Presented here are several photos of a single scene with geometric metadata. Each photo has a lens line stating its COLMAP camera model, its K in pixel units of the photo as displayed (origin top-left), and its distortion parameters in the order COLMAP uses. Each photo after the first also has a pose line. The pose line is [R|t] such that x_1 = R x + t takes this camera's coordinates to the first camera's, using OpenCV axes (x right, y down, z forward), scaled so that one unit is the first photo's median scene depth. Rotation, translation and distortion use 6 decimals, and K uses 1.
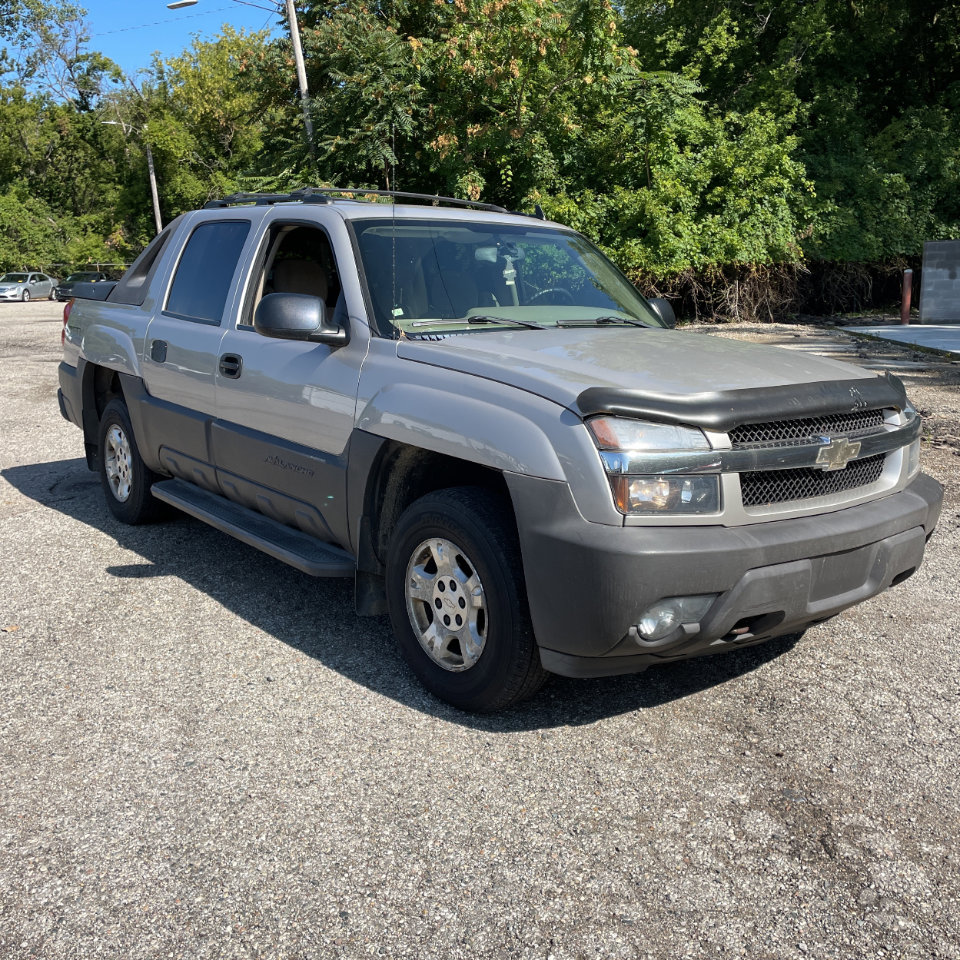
lens RADIAL K [[961.7, 0, 480.0], [0, 961.7, 480.0], [0, 0, 1]] dist [0.094257, -0.127998]
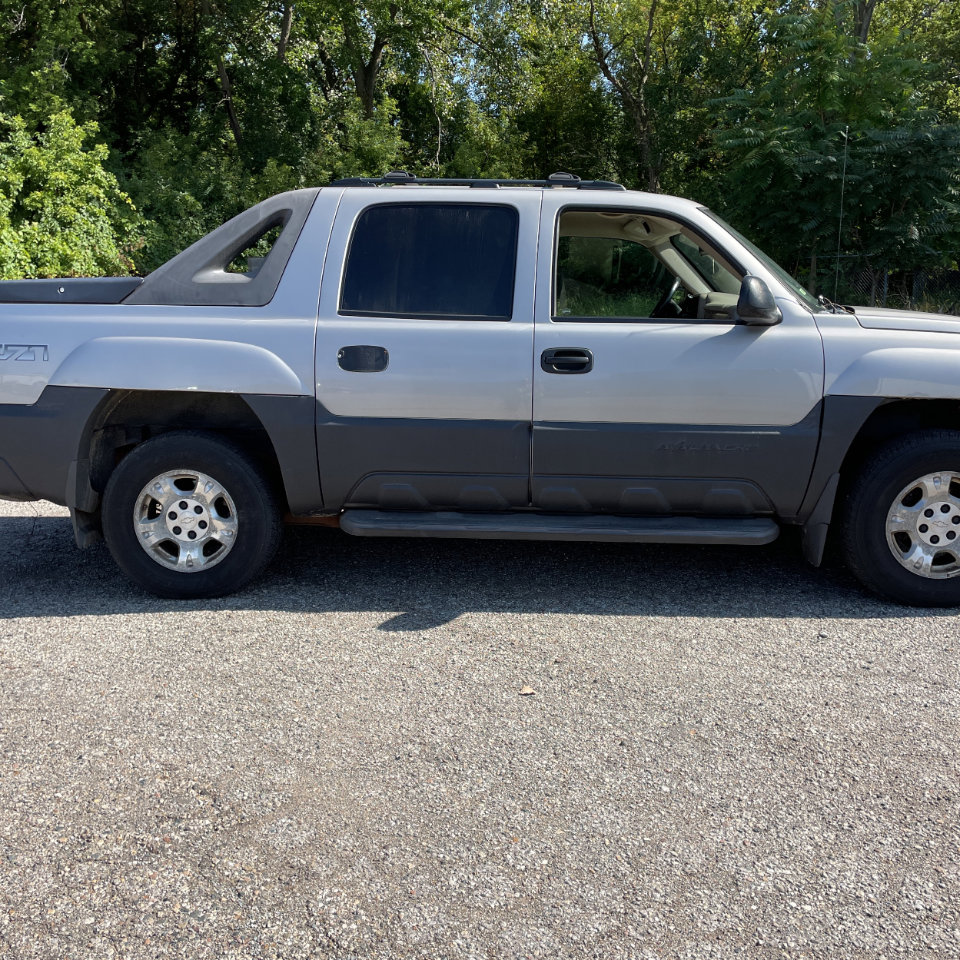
lens RADIAL K [[983.5, 0, 488.4], [0, 983.5, 479.3], [0, 0, 1]] dist [0.078447, -0.113310]
pose [[0.663643, -0.145838, 0.733696, -0.422176], [0.162677, 0.985475, 0.048740, -0.026505], [-0.730147, 0.087010, 0.677728, 0.176054]]
